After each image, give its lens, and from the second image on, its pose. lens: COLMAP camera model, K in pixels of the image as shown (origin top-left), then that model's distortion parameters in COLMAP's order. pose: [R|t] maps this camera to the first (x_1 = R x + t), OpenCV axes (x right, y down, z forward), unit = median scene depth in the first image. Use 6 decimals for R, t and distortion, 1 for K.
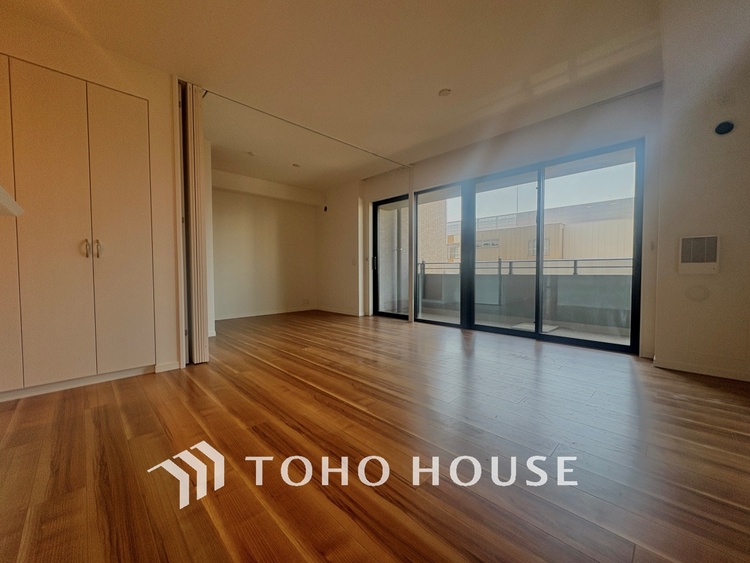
lens RADIAL K [[299.3, 0, 375.0], [0, 299.3, 281.5], [0, 0, 1]] dist [-0.000283, 0.000509]
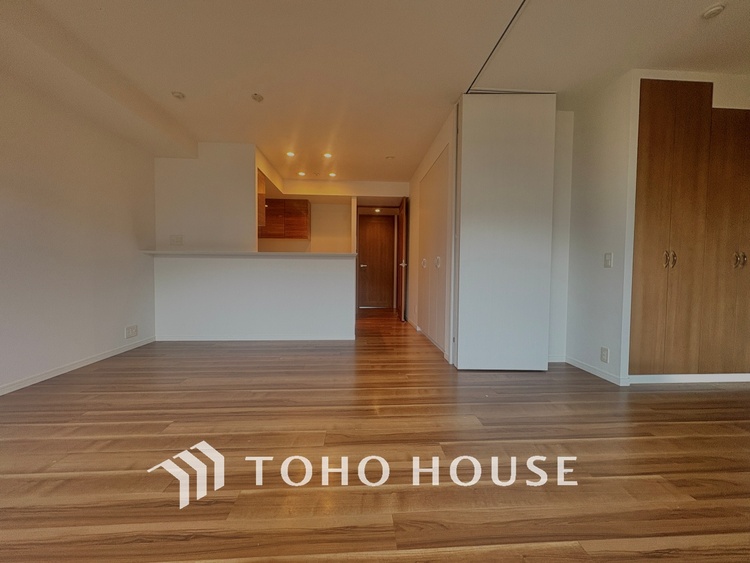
lens RADIAL K [[297.4, 0, 373.4], [0, 297.4, 283.0], [0, 0, 1]] dist [-0.002140, 0.000128]
pose [[-0.655936, 0.033559, -0.754070, 0.243929], [-0.031765, 0.996899, 0.071997, -0.054270], [0.754148, 0.071178, -0.652836, 0.948173]]
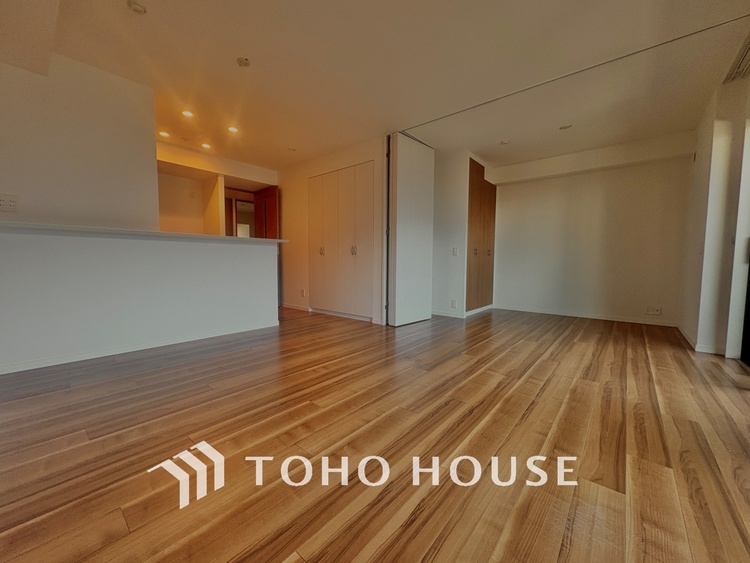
lens RADIAL K [[299.3, 0, 375.0], [0, 299.3, 281.5], [0, 0, 1]] dist [-0.000283, 0.000509]
pose [[0.092746, 0.071225, -0.993139, 0.553024], [-0.043240, 0.996785, 0.067448, -0.024355], [0.994750, 0.036688, 0.095528, 0.509486]]
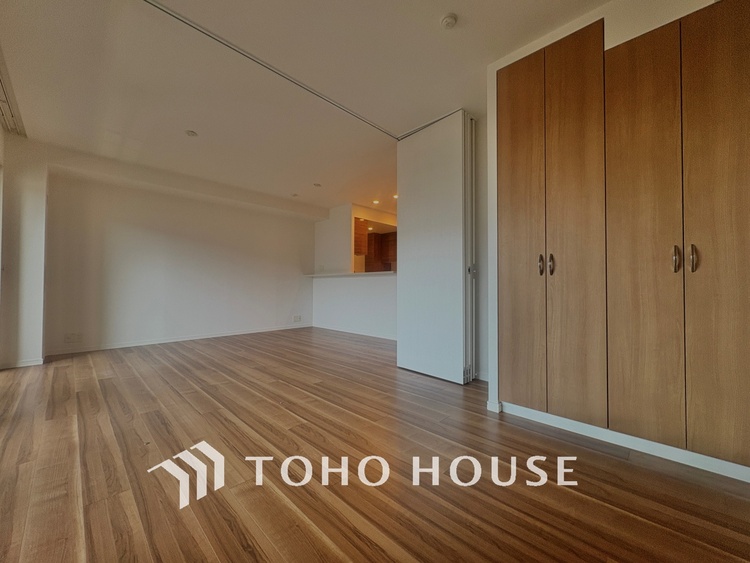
lens RADIAL K [[299.3, 0, 375.0], [0, 299.3, 281.5], [0, 0, 1]] dist [-0.000283, 0.000509]
pose [[-0.999782, 0.002934, -0.020665, -0.298052], [0.002544, 0.999819, 0.018874, -0.059586], [0.020717, 0.018817, -0.999608, 1.456725]]
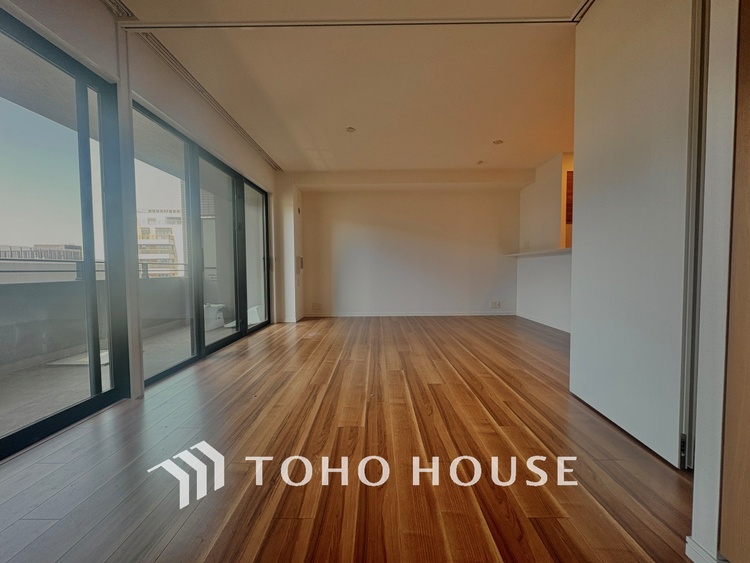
lens RADIAL K [[299.3, 0, 375.0], [0, 299.3, 281.5], [0, 0, 1]] dist [-0.000283, 0.000509]
pose [[-0.709234, -0.016146, 0.704788, -0.492736], [0.037821, 0.997427, 0.060909, -0.049309], [-0.703958, 0.069854, -0.706798, 1.249168]]
